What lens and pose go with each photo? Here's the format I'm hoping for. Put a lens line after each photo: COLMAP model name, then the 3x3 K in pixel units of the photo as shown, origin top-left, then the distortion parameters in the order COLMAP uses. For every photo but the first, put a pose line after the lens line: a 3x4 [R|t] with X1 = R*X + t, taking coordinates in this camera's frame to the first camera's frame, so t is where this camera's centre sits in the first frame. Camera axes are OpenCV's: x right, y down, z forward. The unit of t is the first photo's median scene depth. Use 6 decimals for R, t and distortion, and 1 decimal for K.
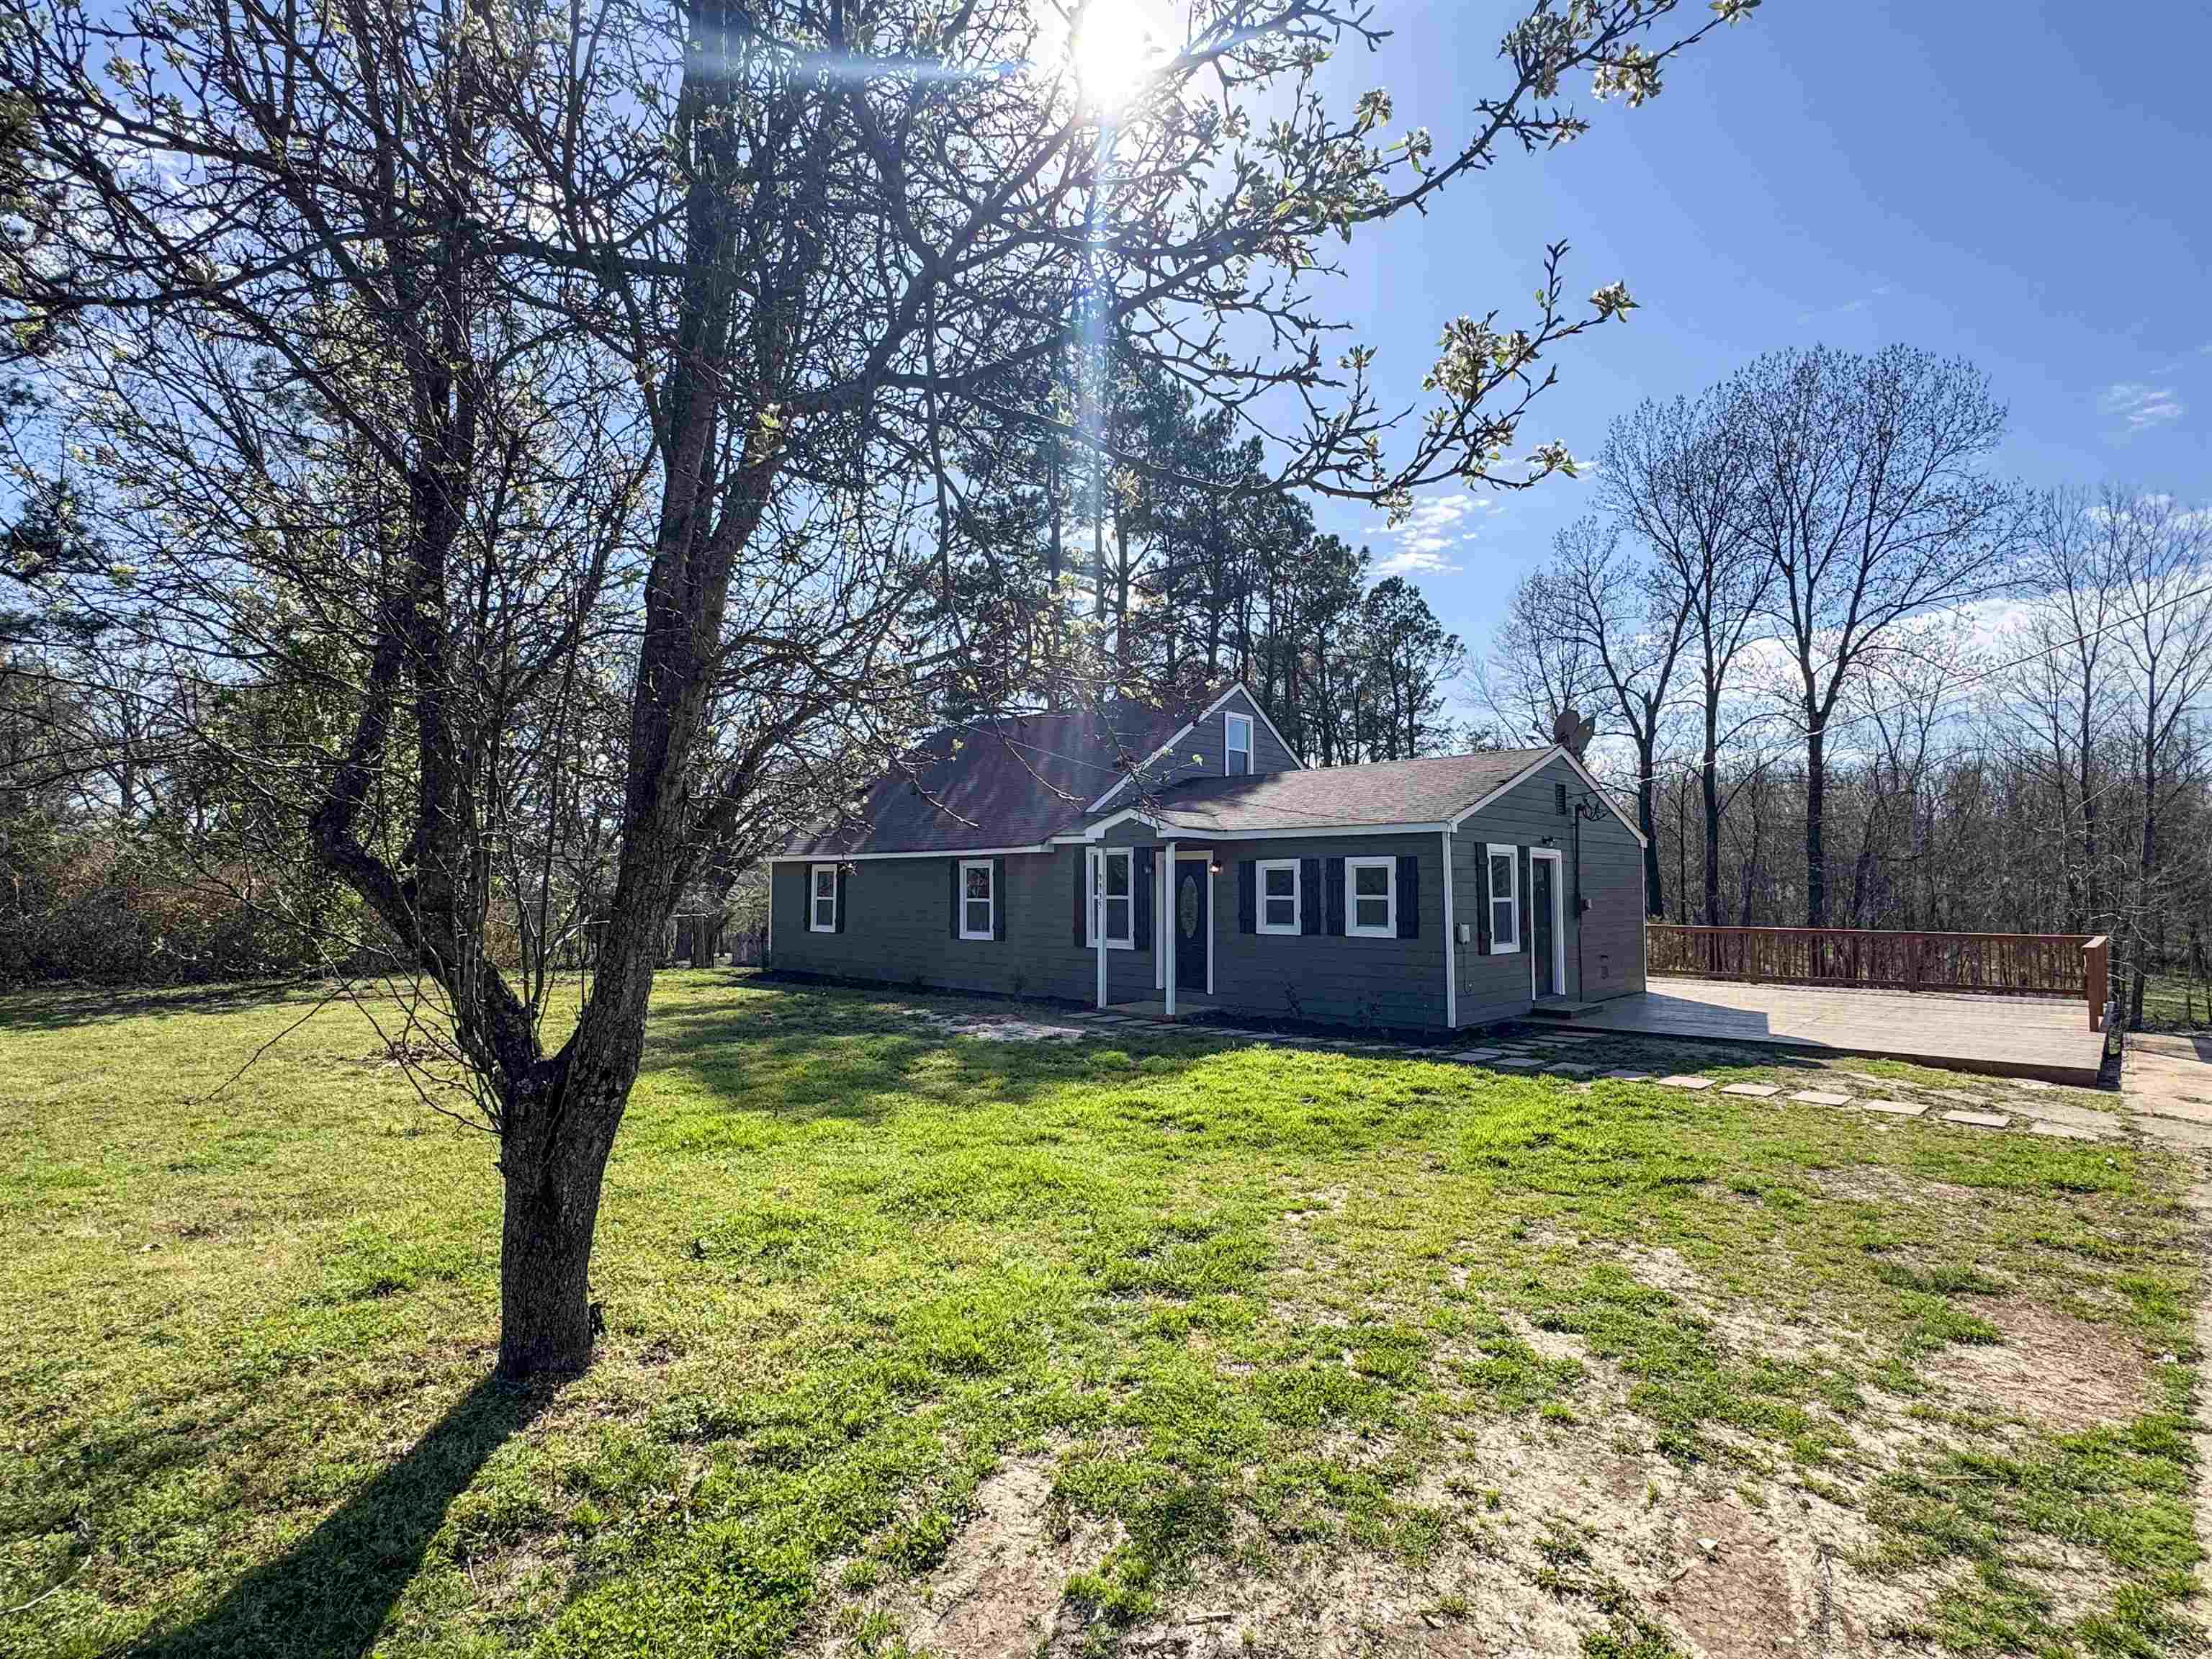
lens RADIAL K [[1115.7, 0, 1098.0], [0, 1115.7, 830.6], [0, 0, 1]] dist [-0.001135, -0.000353]
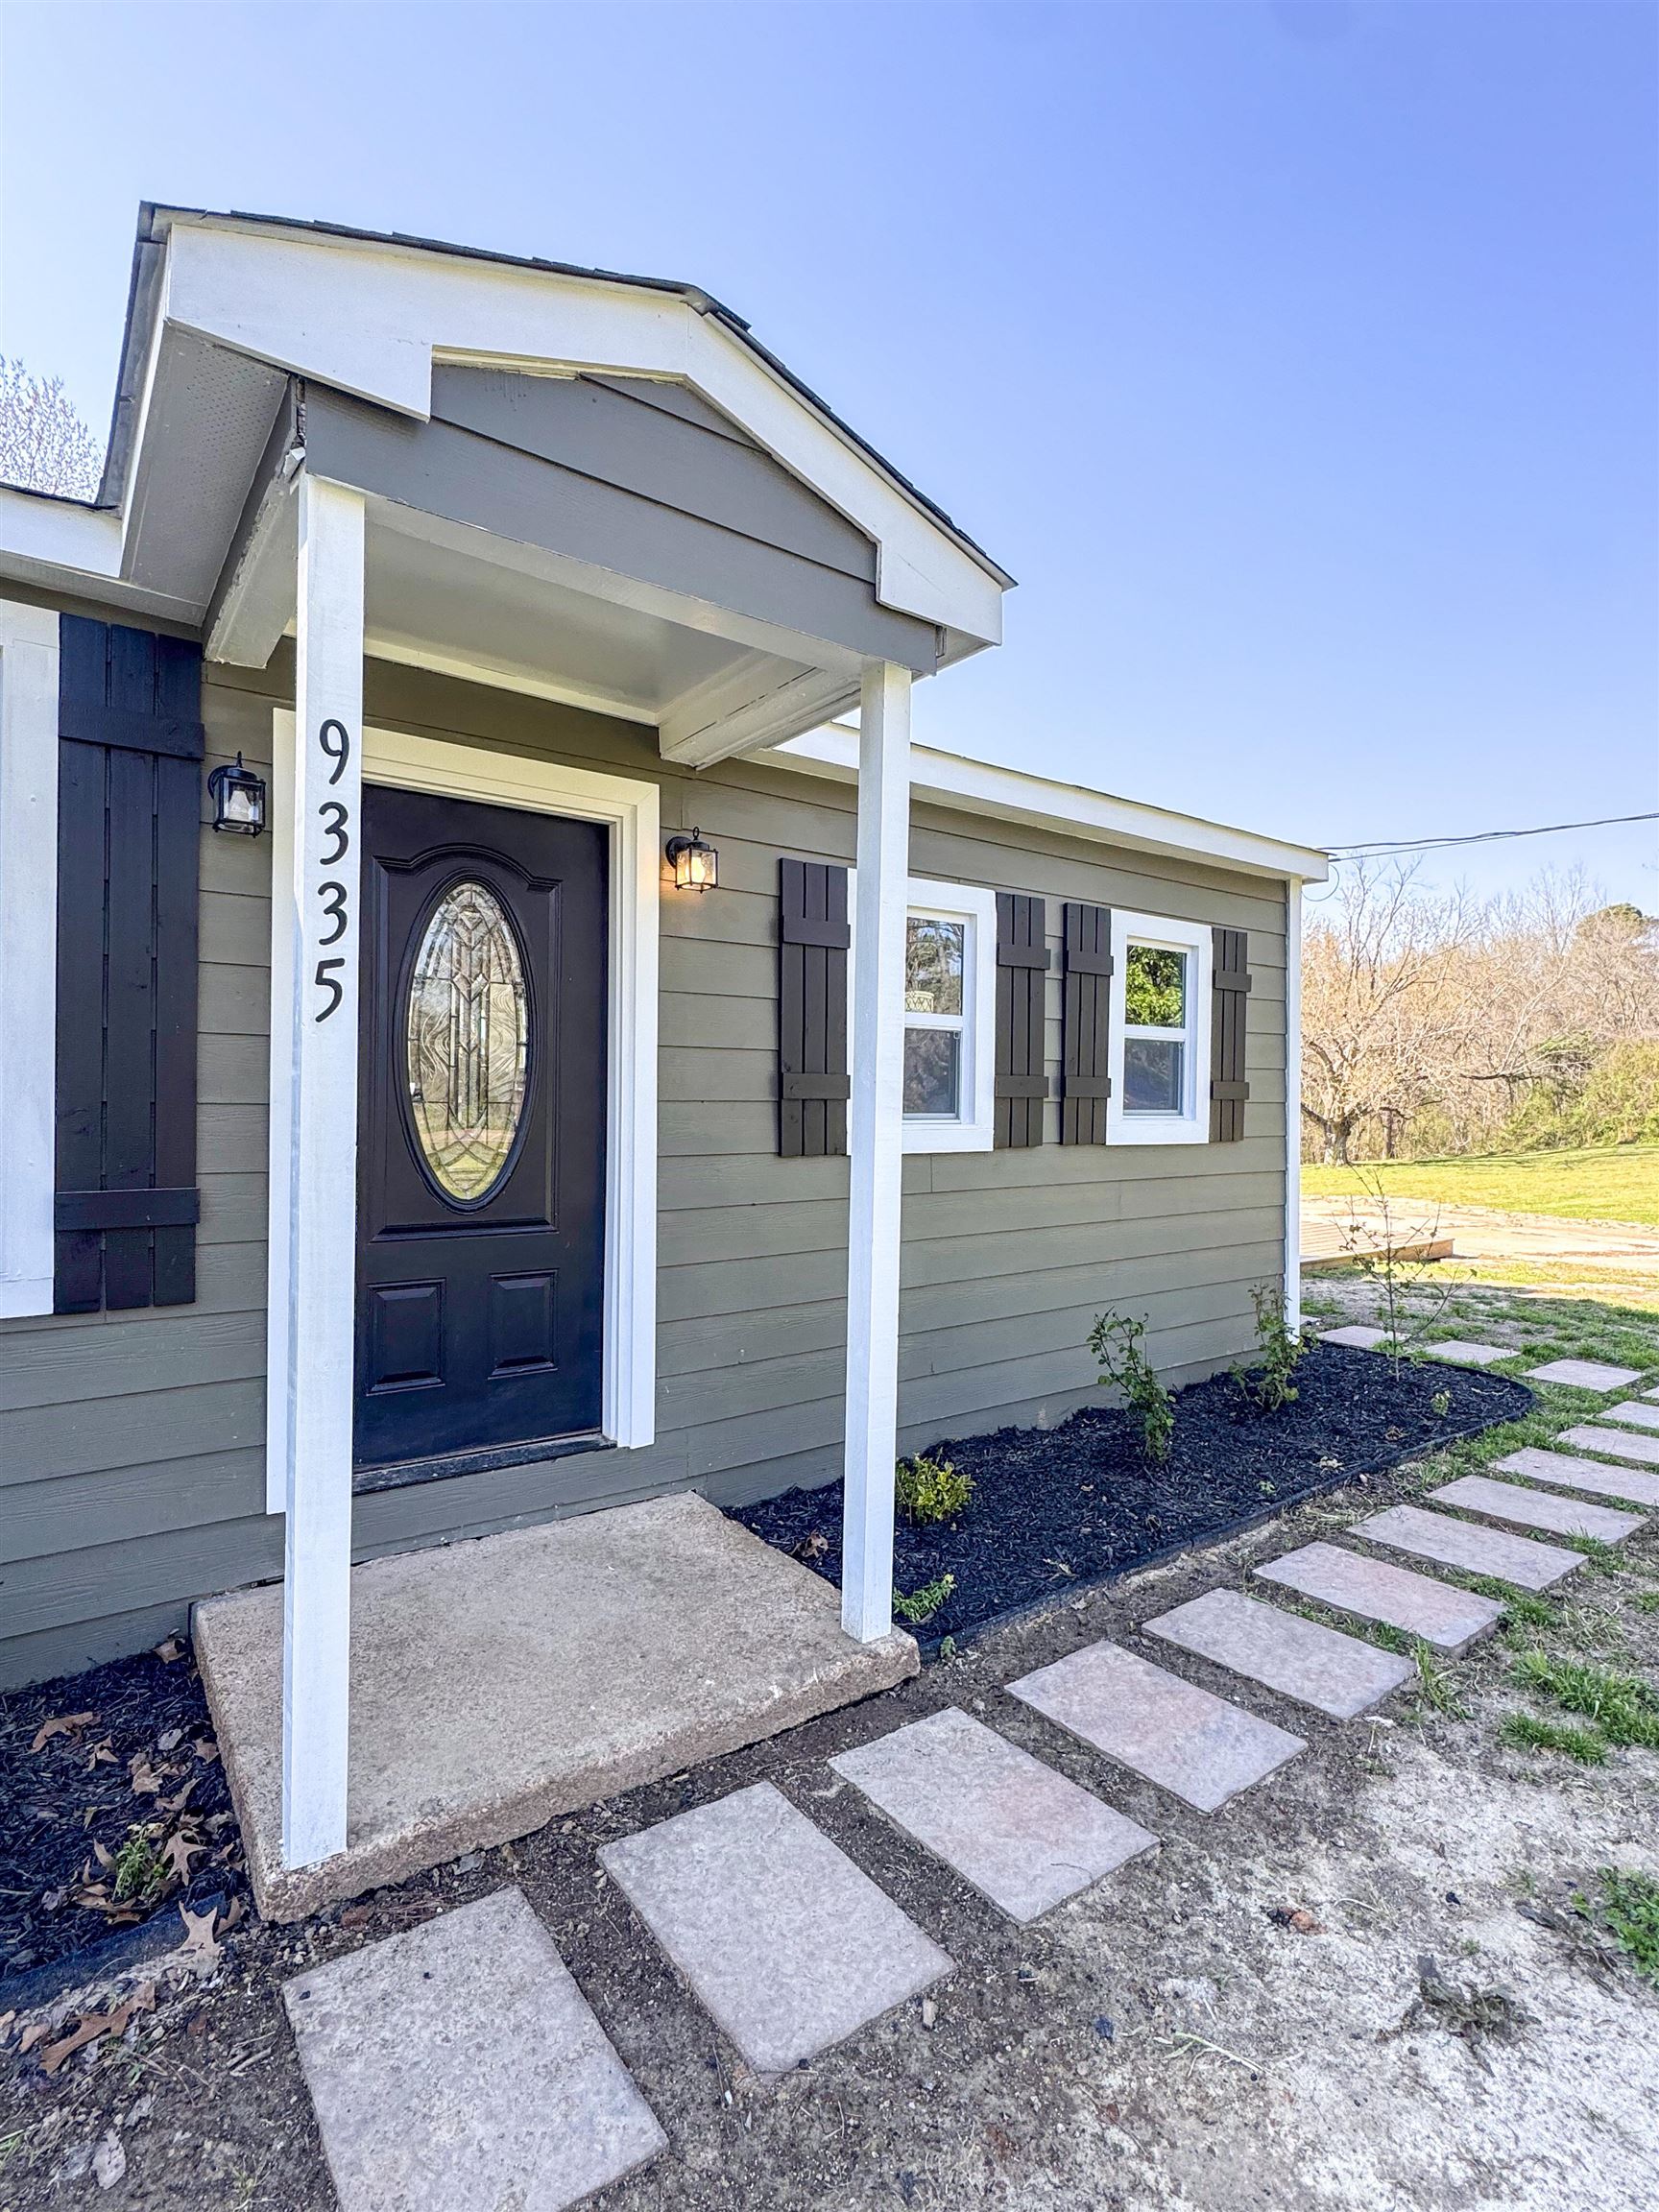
lens RADIAL K [[1085.8, 0, 829.5], [0, 1085.8, 1106.0], [0, 0, 1]] dist [-0.005589, -0.000375]
pose [[0.162165, -0.012449, 0.986685, -0.029000], [-0.065611, 0.997572, 0.023370, 0.020920], [-0.984580, -0.068527, 0.160954, 0.266598]]
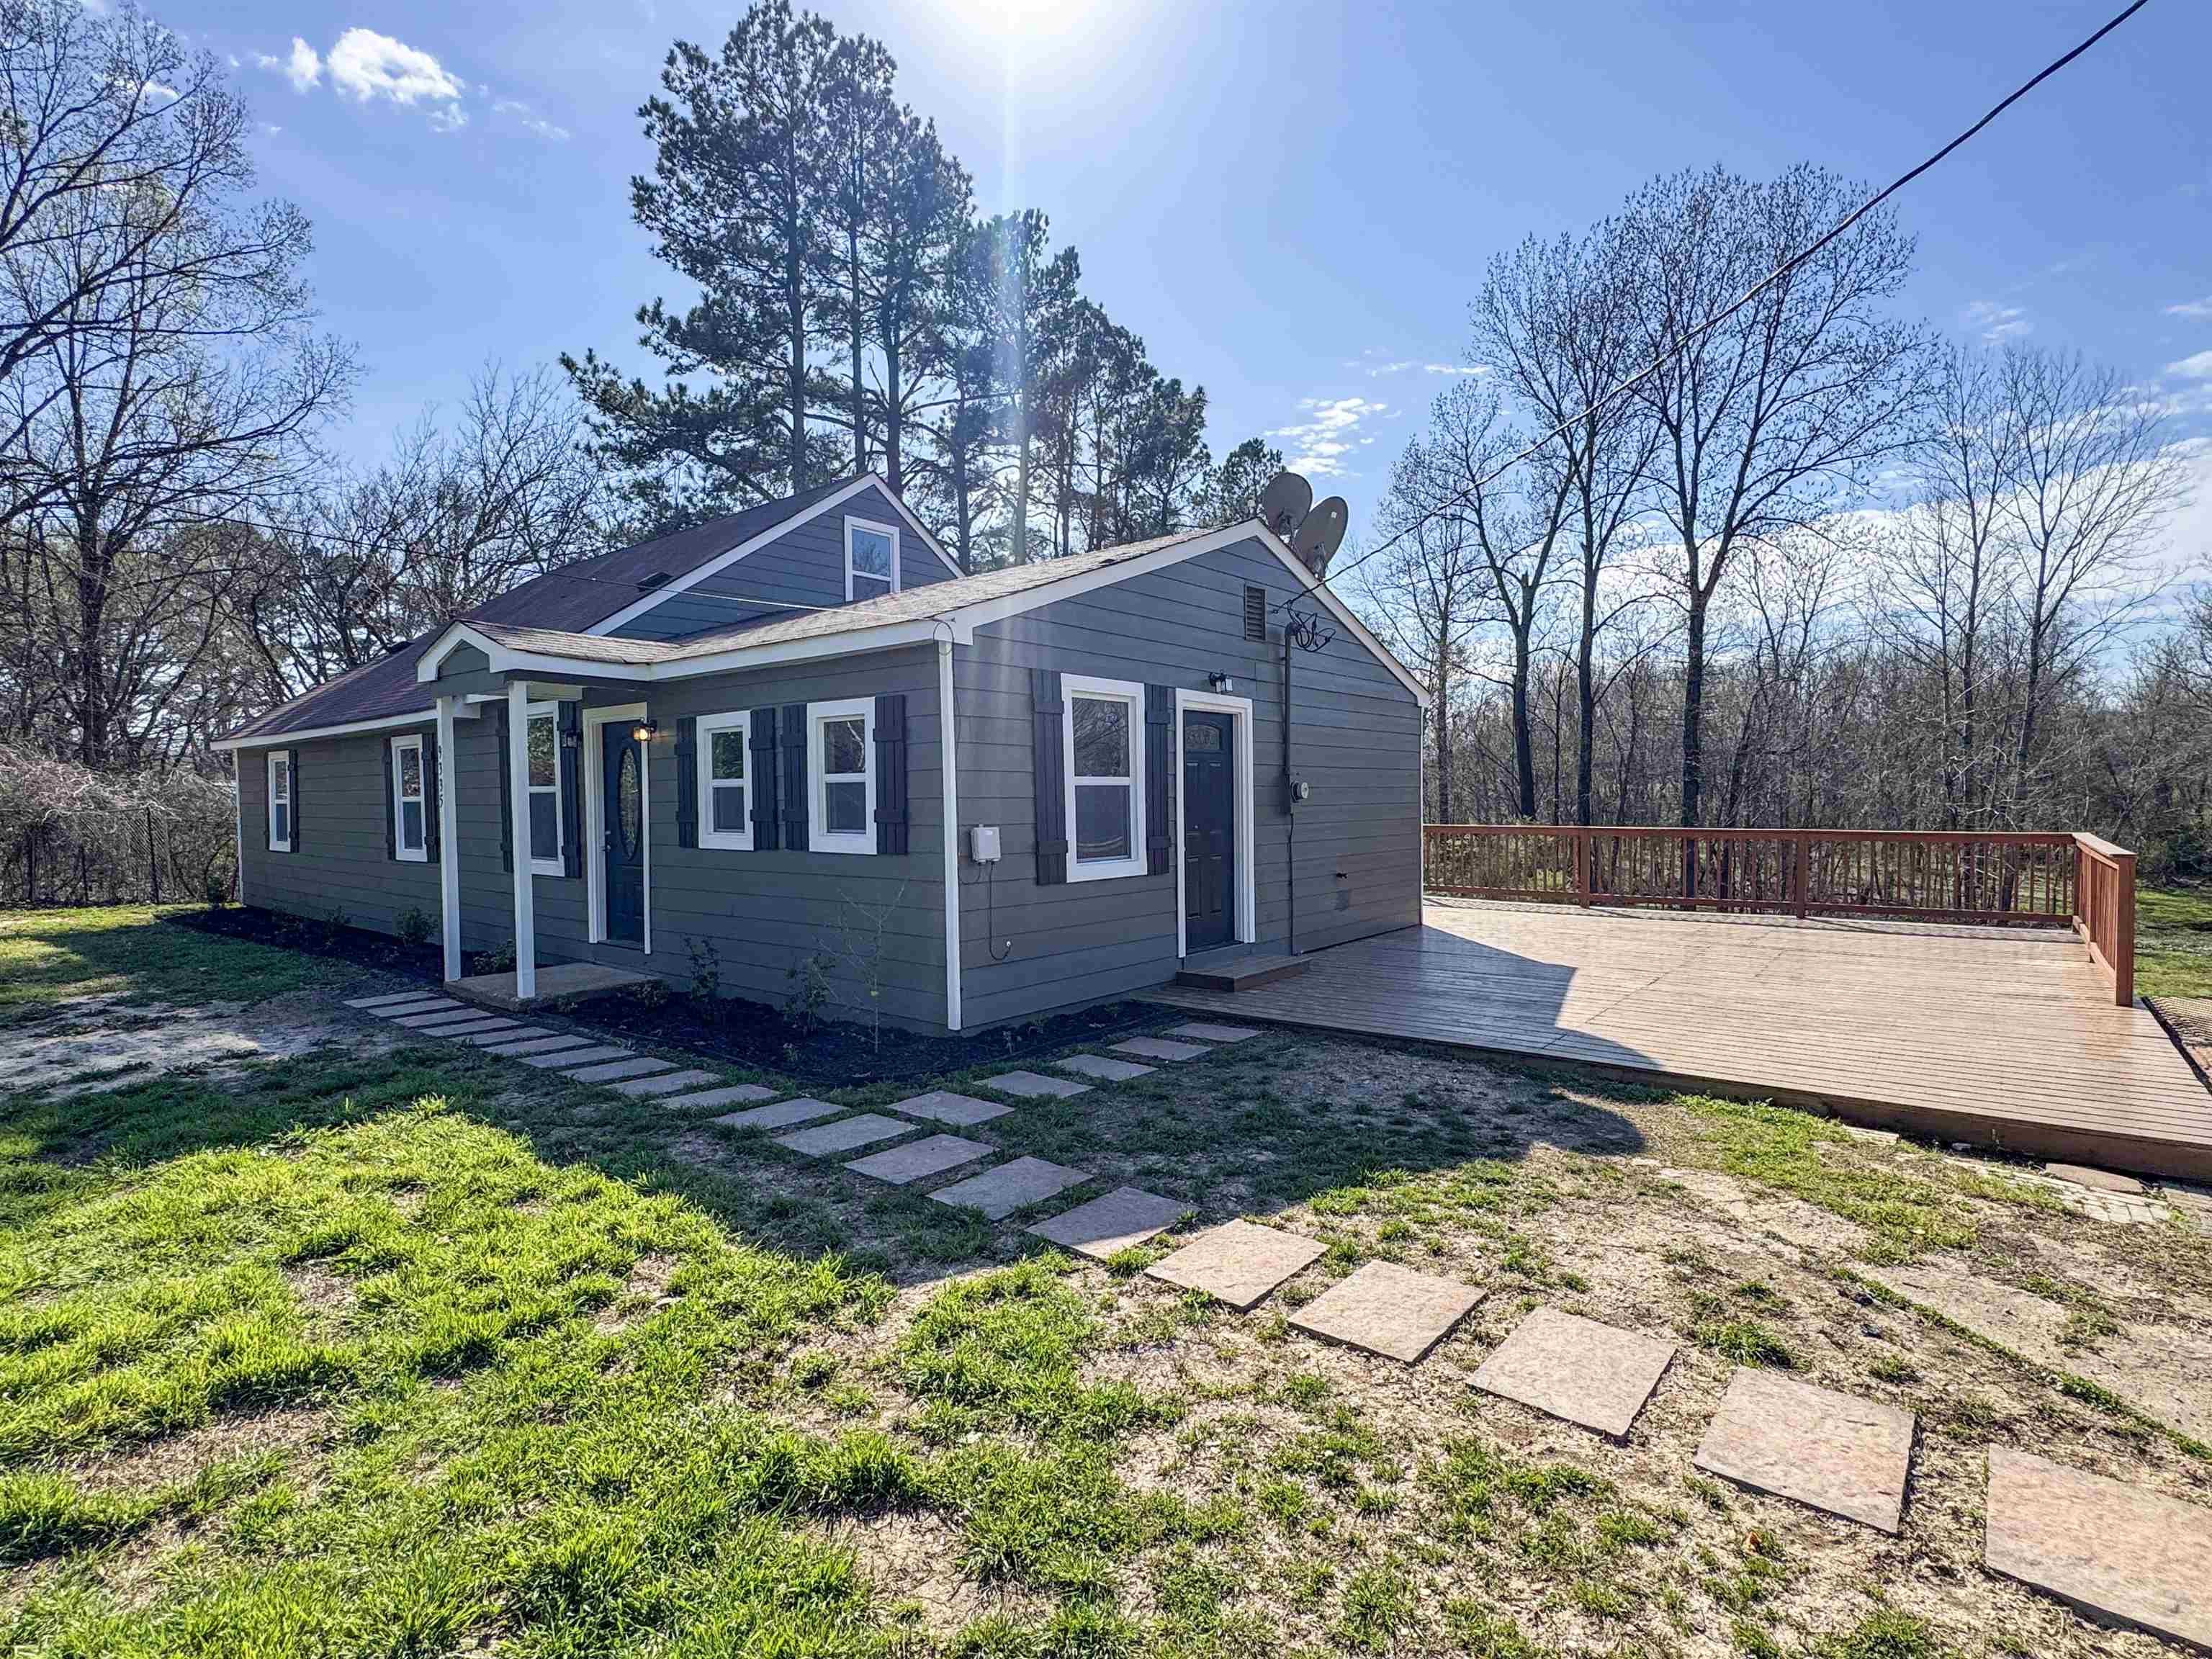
lens RADIAL K [[1115.7, 0, 1098.0], [0, 1115.7, 830.6], [0, 0, 1]] dist [-0.001135, -0.000353]
pose [[0.996897, -0.013179, 0.077607, 0.082560], [0.006760, 0.996576, 0.082405, 0.010762], [-0.078427, -0.081625, 0.993573, 0.118700]]
